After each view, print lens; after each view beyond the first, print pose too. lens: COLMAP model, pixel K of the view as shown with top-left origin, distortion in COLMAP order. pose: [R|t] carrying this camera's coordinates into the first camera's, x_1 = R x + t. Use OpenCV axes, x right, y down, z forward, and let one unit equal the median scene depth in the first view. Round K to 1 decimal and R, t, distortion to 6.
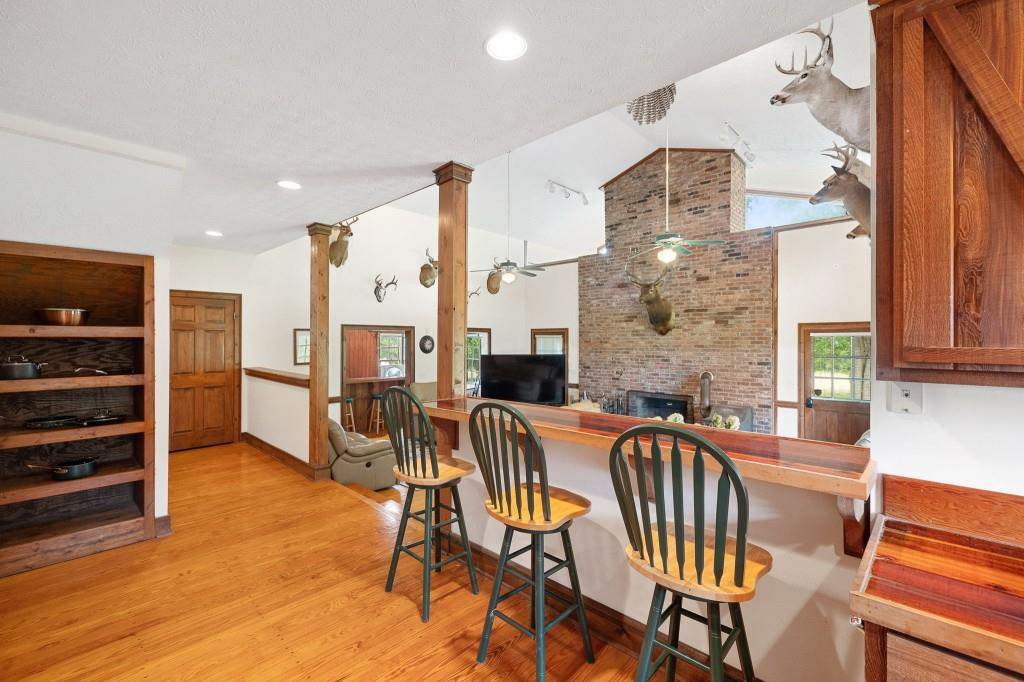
lens RADIAL K [[437.0, 0, 501.9], [0, 437.0, 331.6], [0, 0, 1]] dist [0.008637, -0.001190]
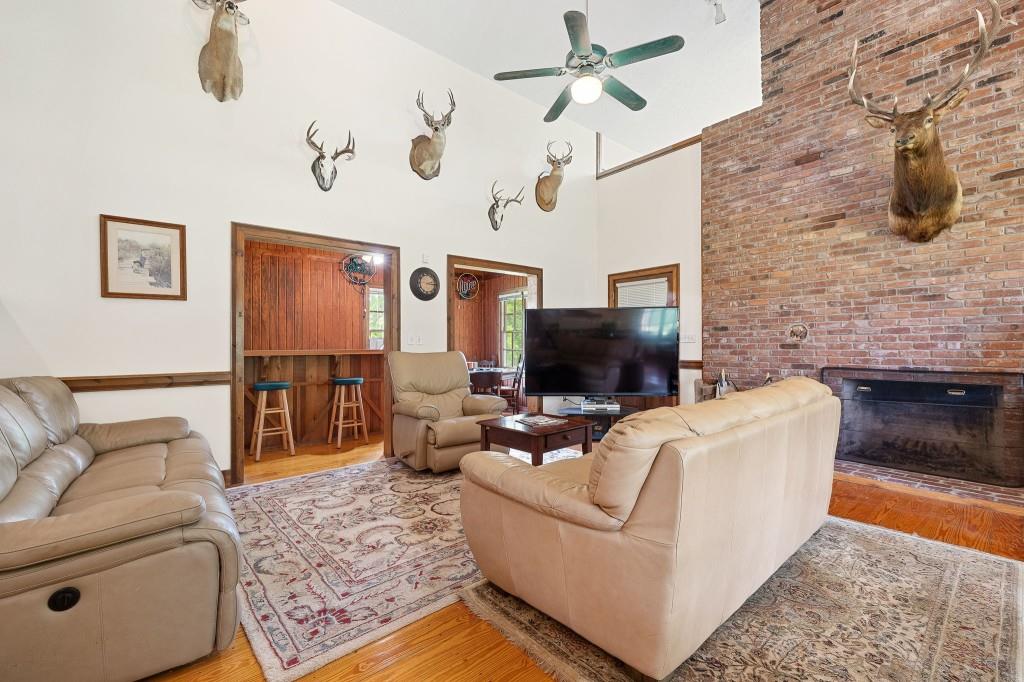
lens RADIAL K [[437.0, 0, 520.5], [0, 437.0, 339.8], [0, 0, 1]] dist [0.008637, -0.001190]
pose [[0.997776, -0.001886, -0.066626, -0.017647], [0.002555, 0.999947, 0.009956, 0.096065], [0.066604, -0.010104, 0.997728, 0.477983]]
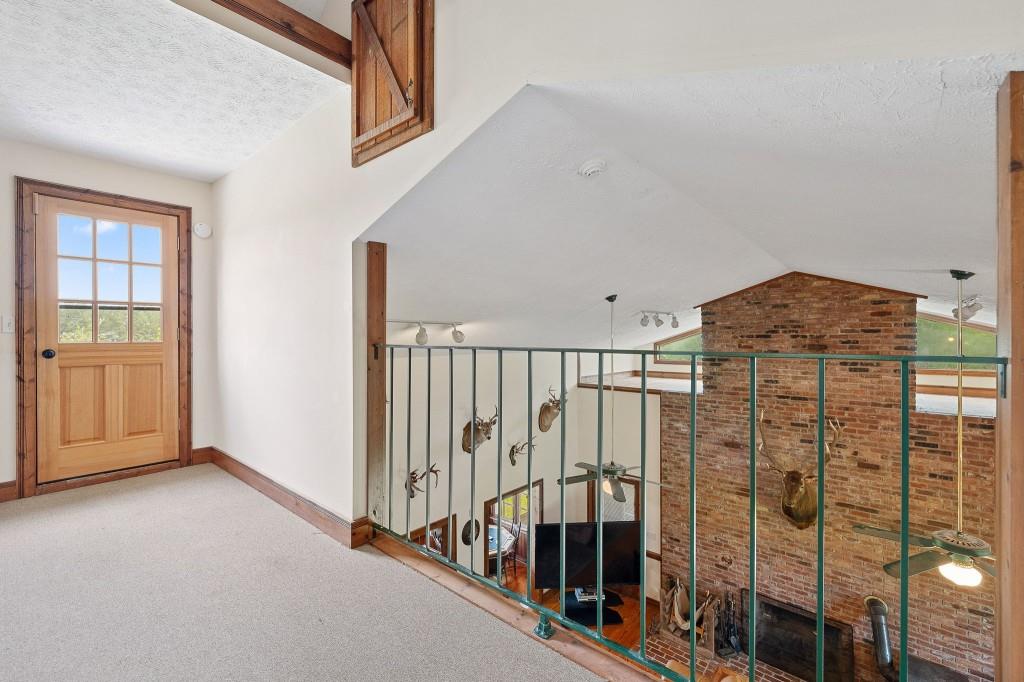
lens RADIAL K [[437.0, 0, 510.7], [0, 437.0, 348.0], [0, 0, 1]] dist [0.008637, -0.001190]
pose [[0.997279, 0.001350, 0.073711, -0.159255], [-0.002273, 0.999920, 0.012439, -0.280959], [-0.073688, -0.012573, 0.997202, 0.282190]]
